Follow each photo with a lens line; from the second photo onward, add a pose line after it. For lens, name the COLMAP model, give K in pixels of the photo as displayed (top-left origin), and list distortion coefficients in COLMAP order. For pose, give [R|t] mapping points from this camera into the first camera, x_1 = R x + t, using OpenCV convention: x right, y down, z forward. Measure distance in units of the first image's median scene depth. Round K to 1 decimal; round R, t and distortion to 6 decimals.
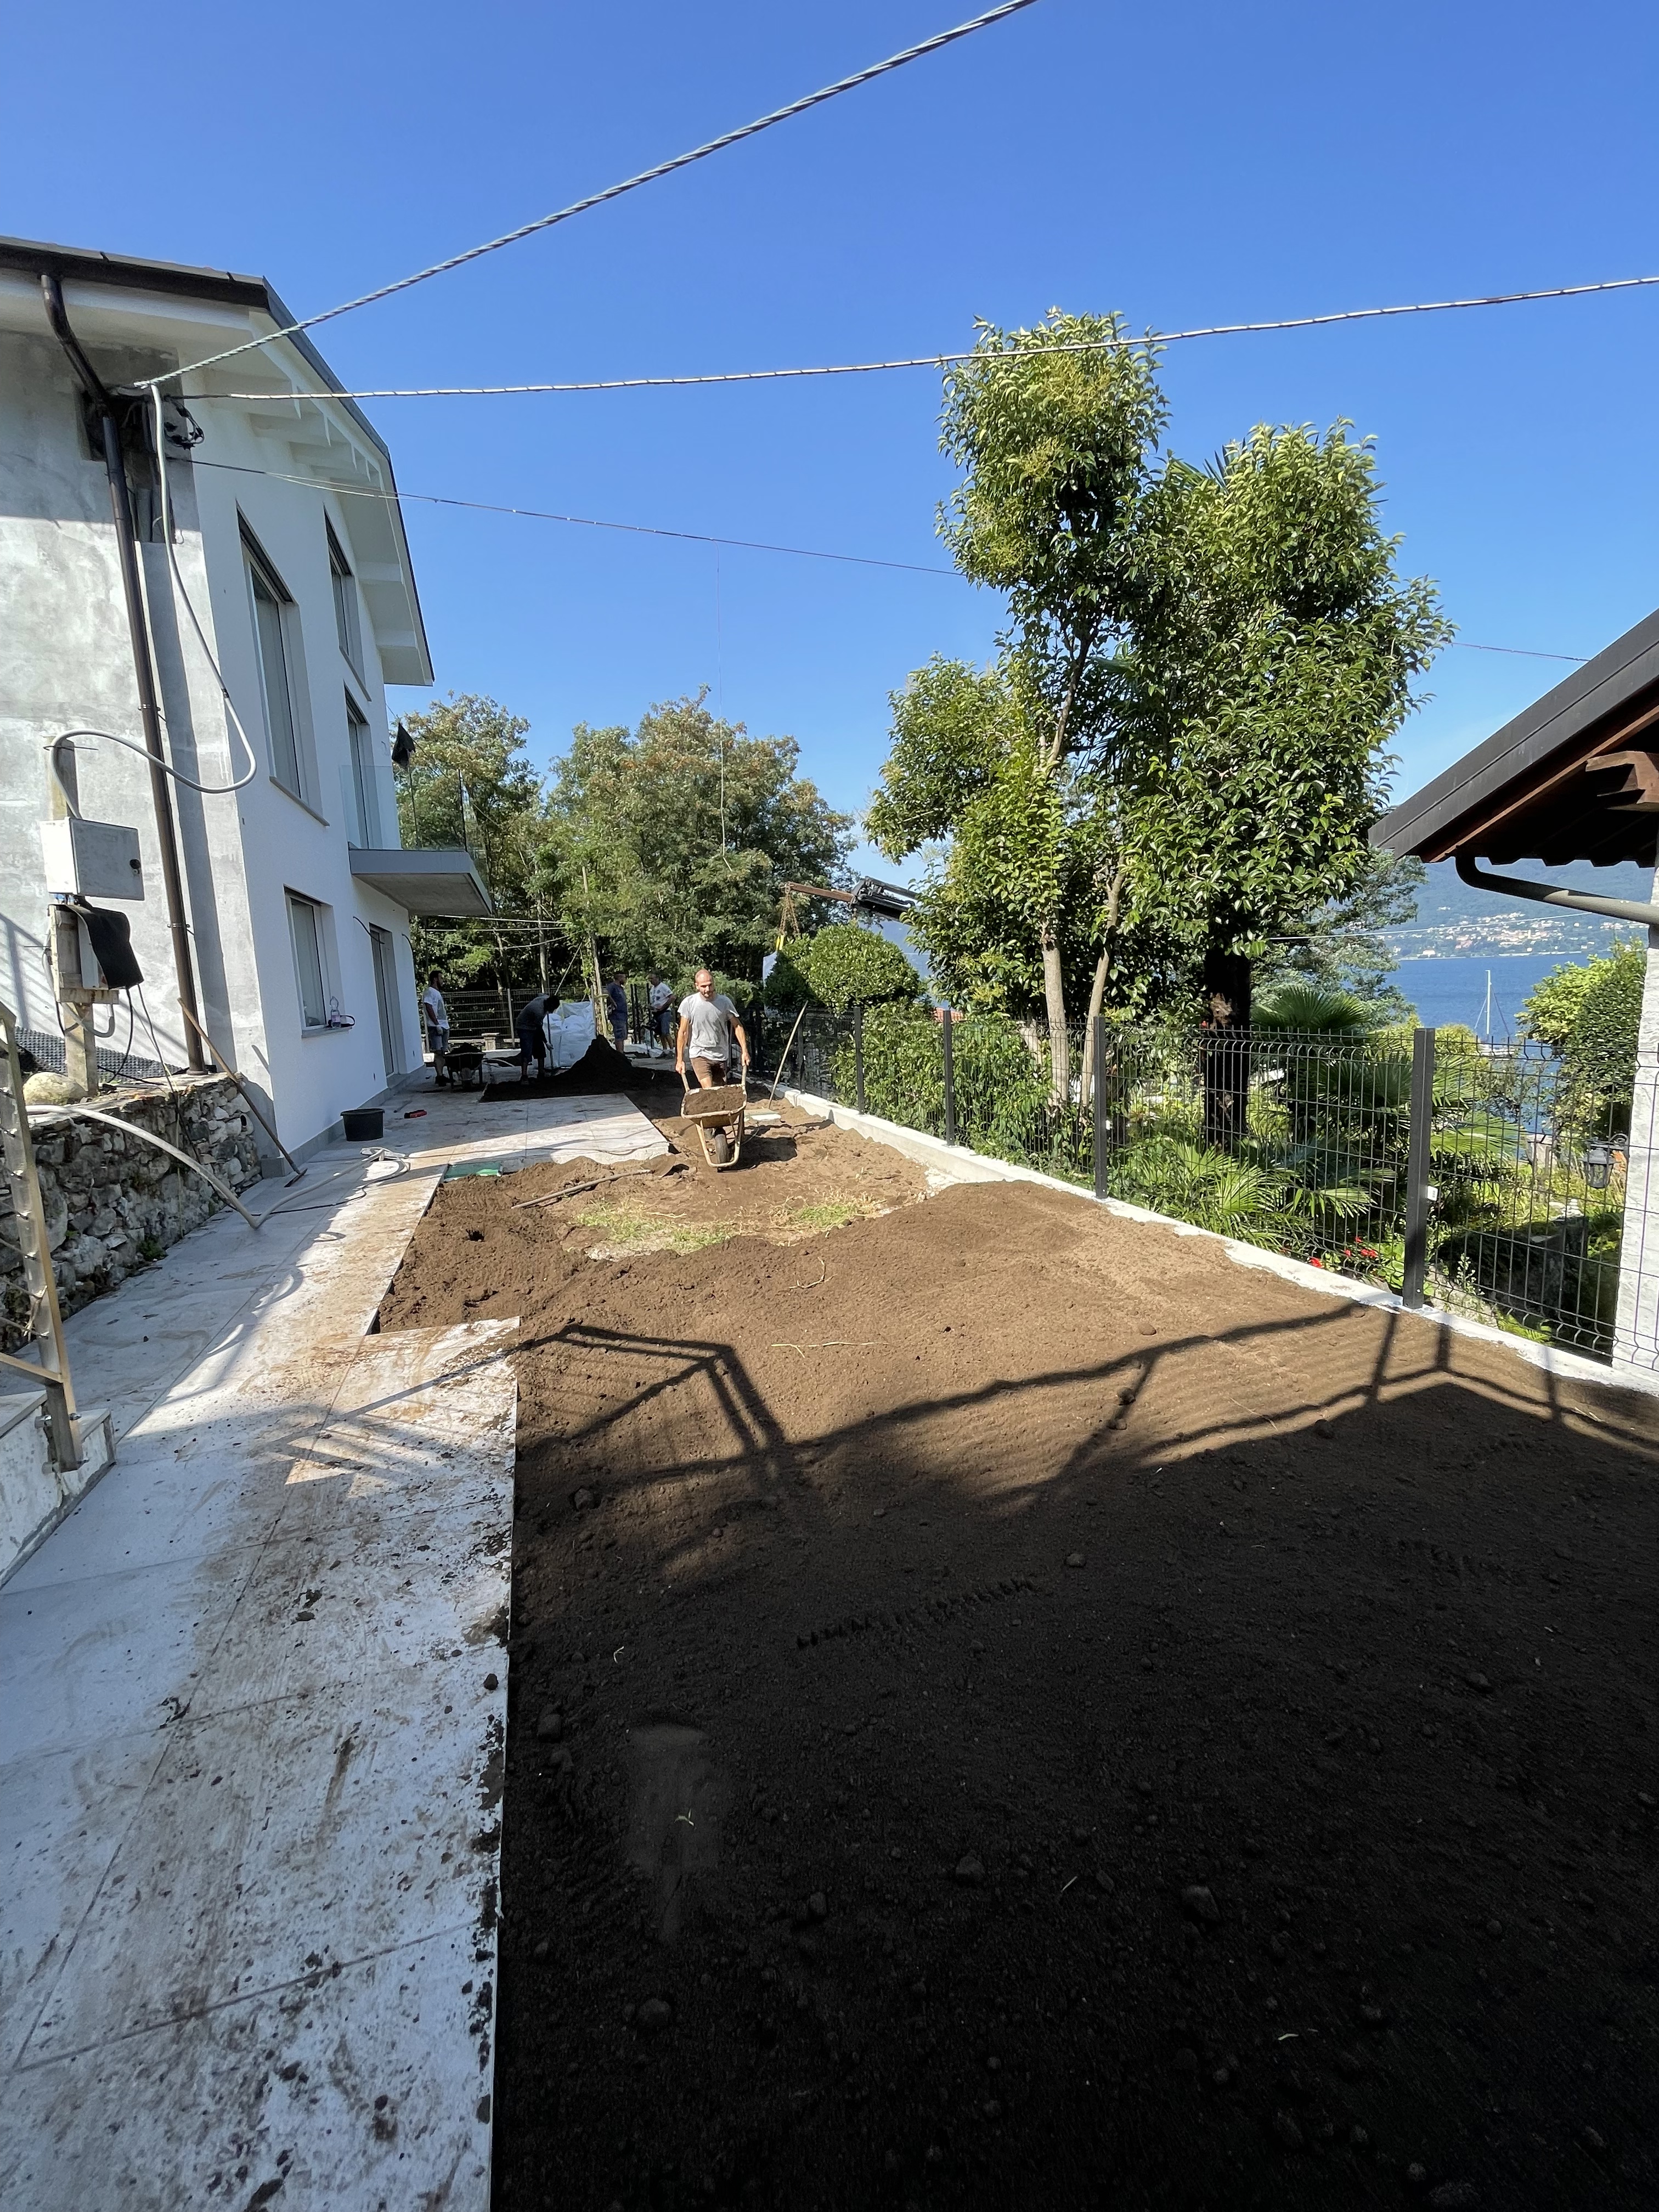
lens RADIAL K [[894.6, 0, 829.5], [0, 894.6, 1106.0], [0, 0, 1]] dist [0.000192, 0.000017]
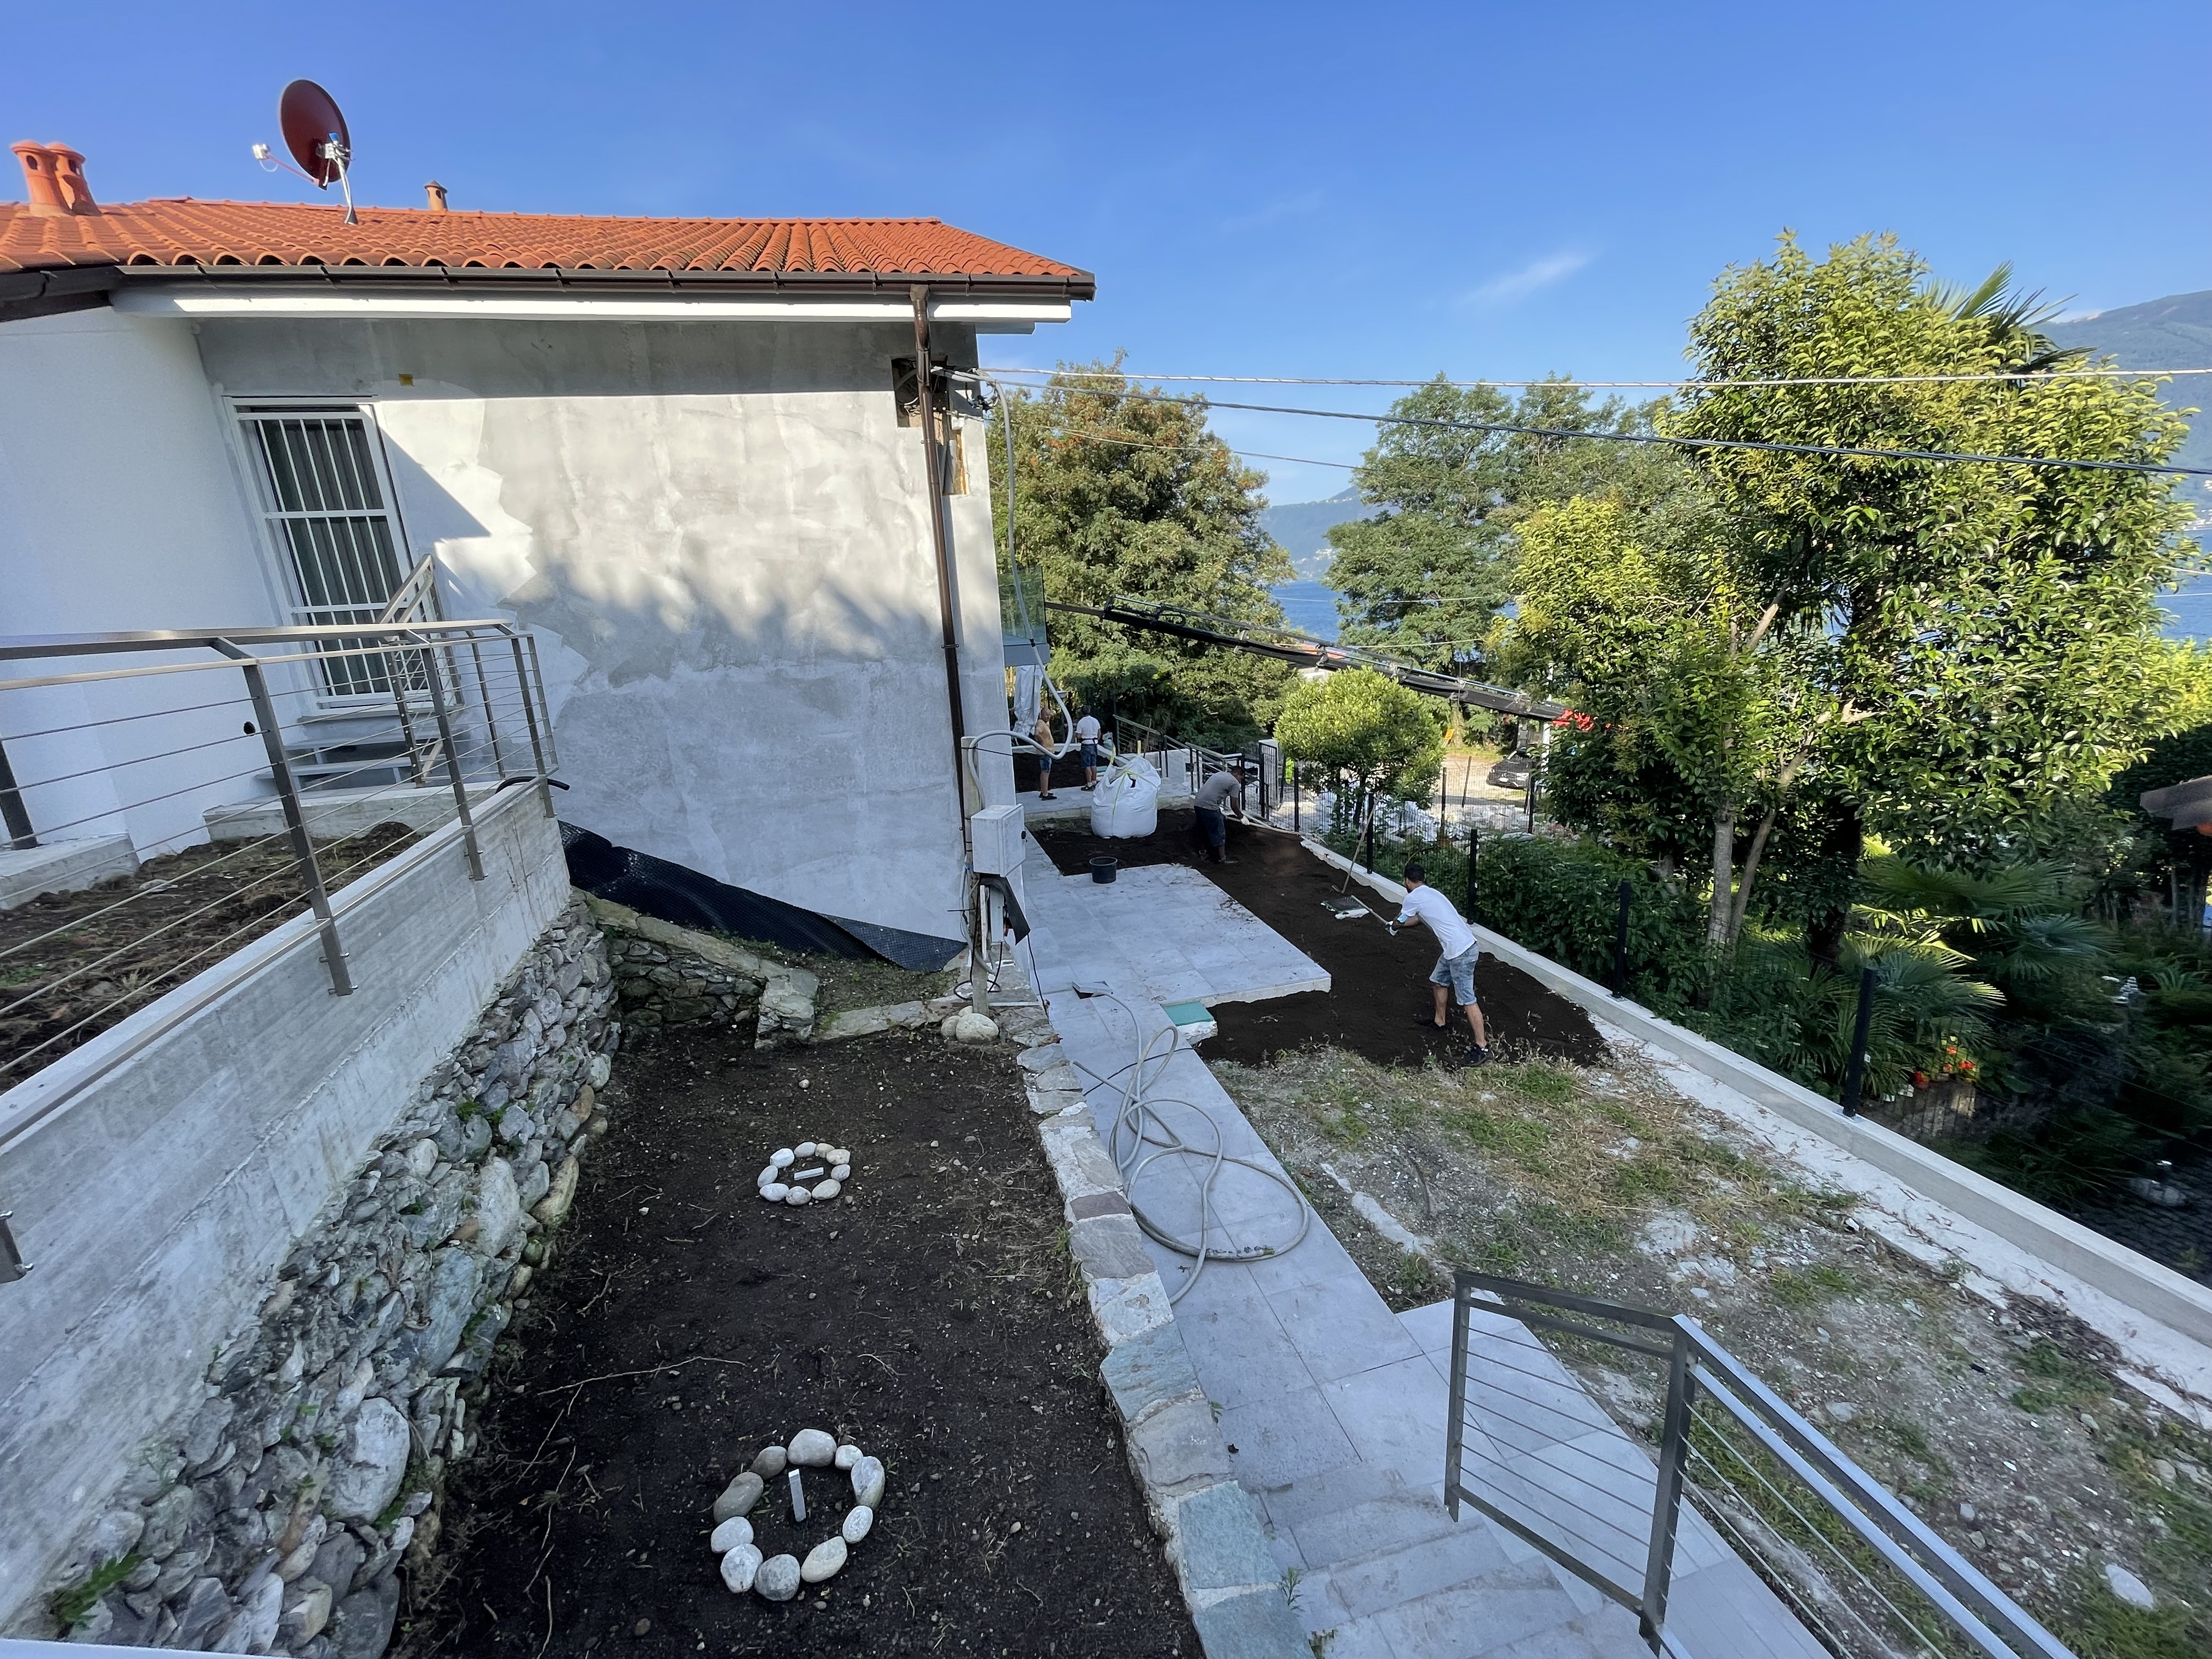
lens RADIAL K [[894.6, 0, 1106.0], [0, 894.6, 829.5], [0, 0, 1]] dist [0.000192, 0.000017]
pose [[0.997636, 0.000830, -0.068714, -0.498130], [0.007199, 0.993164, 0.116504, -0.352727], [0.068341, -0.116723, 0.990810, -0.132515]]
